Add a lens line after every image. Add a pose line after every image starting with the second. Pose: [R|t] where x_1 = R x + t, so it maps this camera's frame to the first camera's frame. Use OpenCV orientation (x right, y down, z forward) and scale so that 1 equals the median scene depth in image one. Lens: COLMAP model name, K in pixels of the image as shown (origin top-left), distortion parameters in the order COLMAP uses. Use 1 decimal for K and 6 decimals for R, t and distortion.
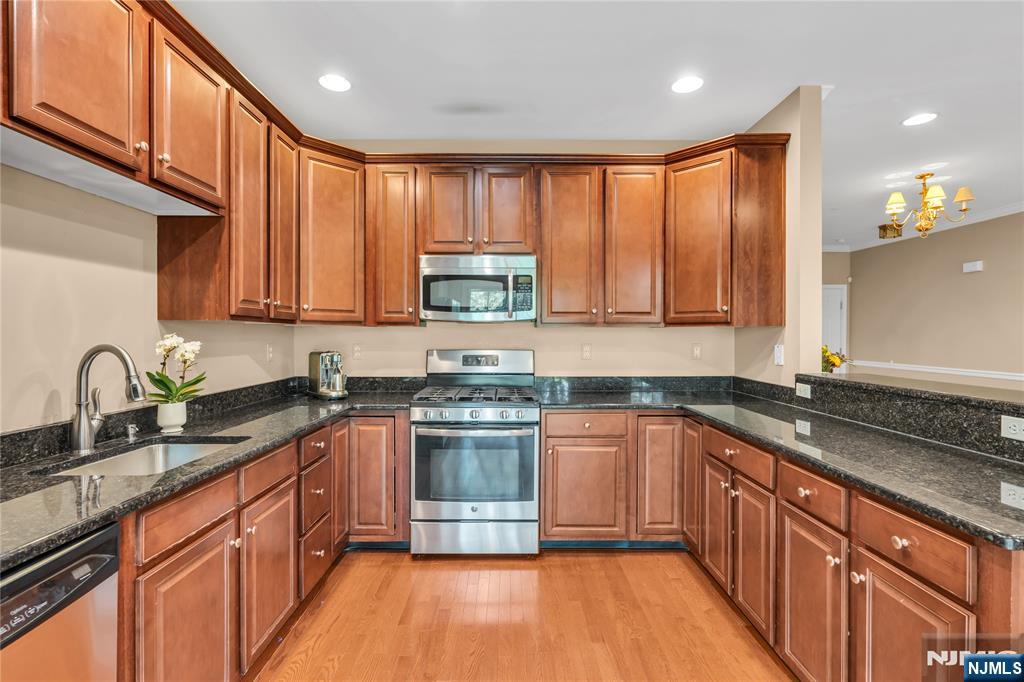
lens RADIAL K [[459.4, 0, 508.2], [0, 459.4, 337.8], [0, 0, 1]] dist [-0.008966, 0.002919]
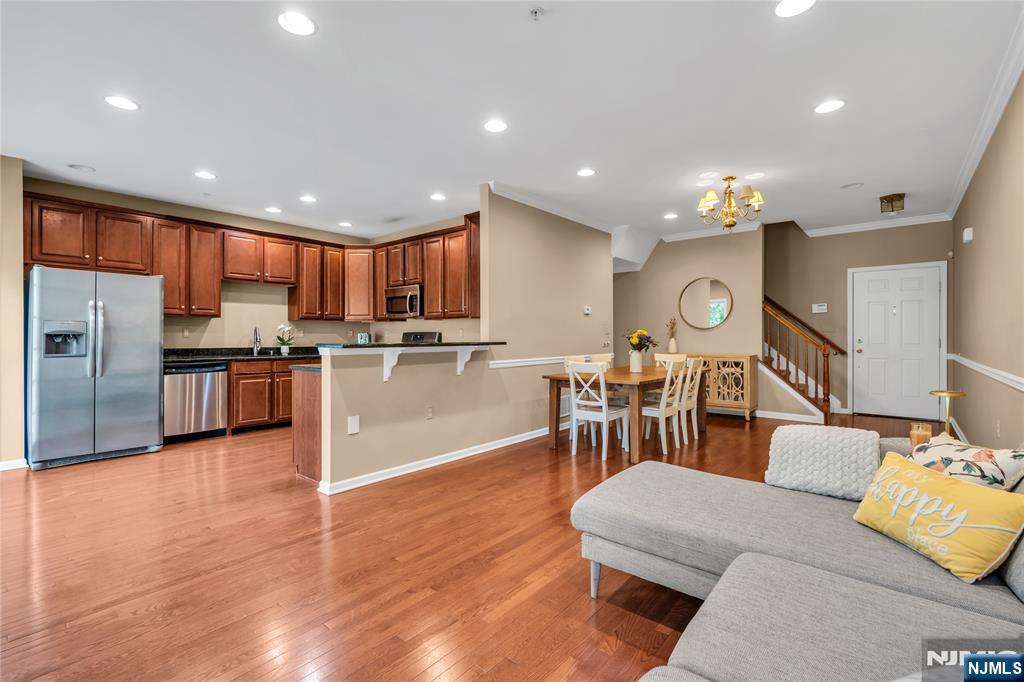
lens RADIAL K [[459.4, 0, 509.8], [0, 459.4, 337.9], [0, 0, 1]] dist [-0.008966, 0.002919]
pose [[0.764903, 0.000400, -0.644145, 2.329140], [-0.000356, 1.000000, 0.000198, 0.076566], [0.644145, 0.000078, 0.764903, -0.406621]]
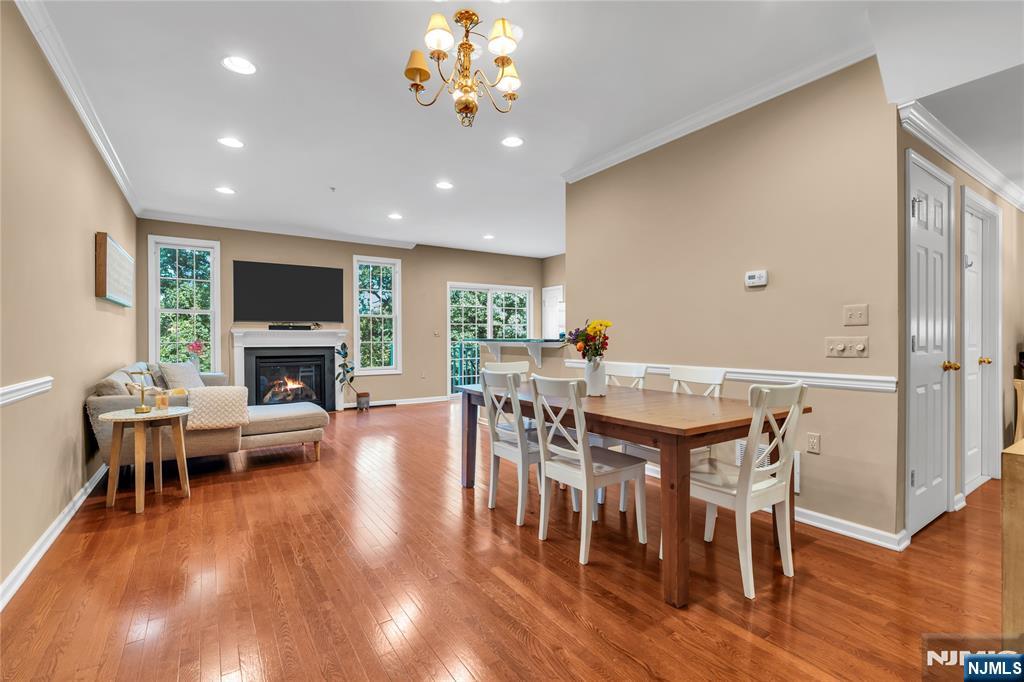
lens RADIAL K [[459.4, 0, 512.2], [0, 459.4, 343.3], [0, 0, 1]] dist [-0.008966, 0.002919]
pose [[-0.829577, 0.006892, -0.558350, 2.254648], [-0.000793, 0.999908, 0.013521, 0.084467], [0.558392, 0.011659, -0.829496, 2.890817]]
